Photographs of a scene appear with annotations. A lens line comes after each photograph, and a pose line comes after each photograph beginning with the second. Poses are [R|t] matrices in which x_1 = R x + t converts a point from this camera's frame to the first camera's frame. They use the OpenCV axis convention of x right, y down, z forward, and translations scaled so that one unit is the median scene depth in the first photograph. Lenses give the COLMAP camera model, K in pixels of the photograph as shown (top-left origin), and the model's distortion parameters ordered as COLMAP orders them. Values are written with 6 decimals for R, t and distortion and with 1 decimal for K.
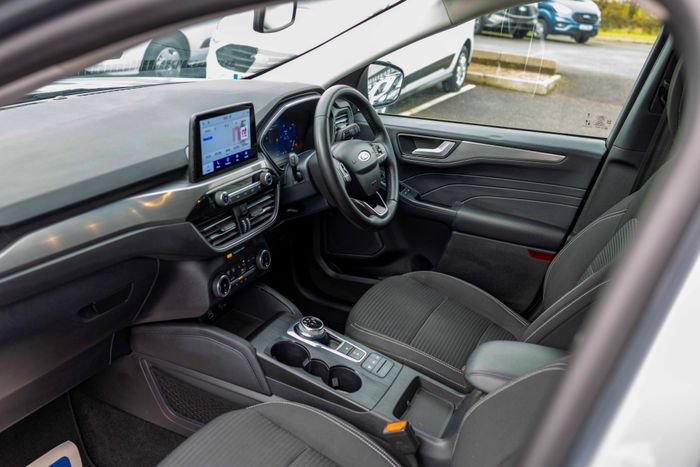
lens RADIAL K [[653.0, 0, 349.9], [0, 653.0, 254.3], [0, 0, 1]] dist [-0.000477, 0.008229]
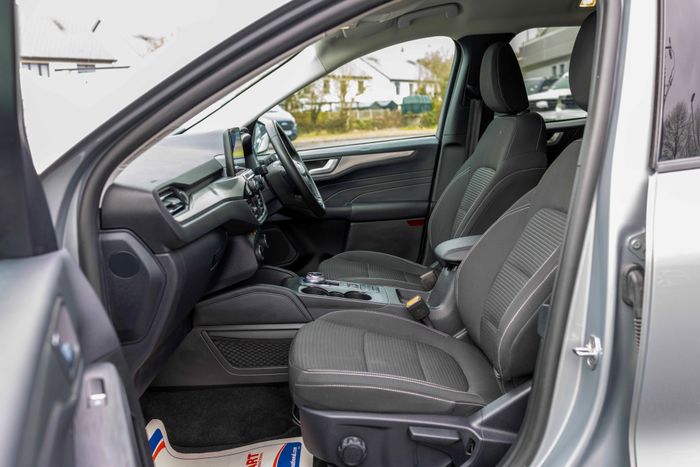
lens RADIAL K [[653.0, 0, 349.9], [0, 653.0, 254.3], [0, 0, 1]] dist [-0.000477, 0.008229]
pose [[0.894979, -0.221912, 0.386998, -0.417138], [0.285714, 0.951363, -0.115218, 0.197818], [-0.342608, 0.213688, 0.914854, -0.237377]]
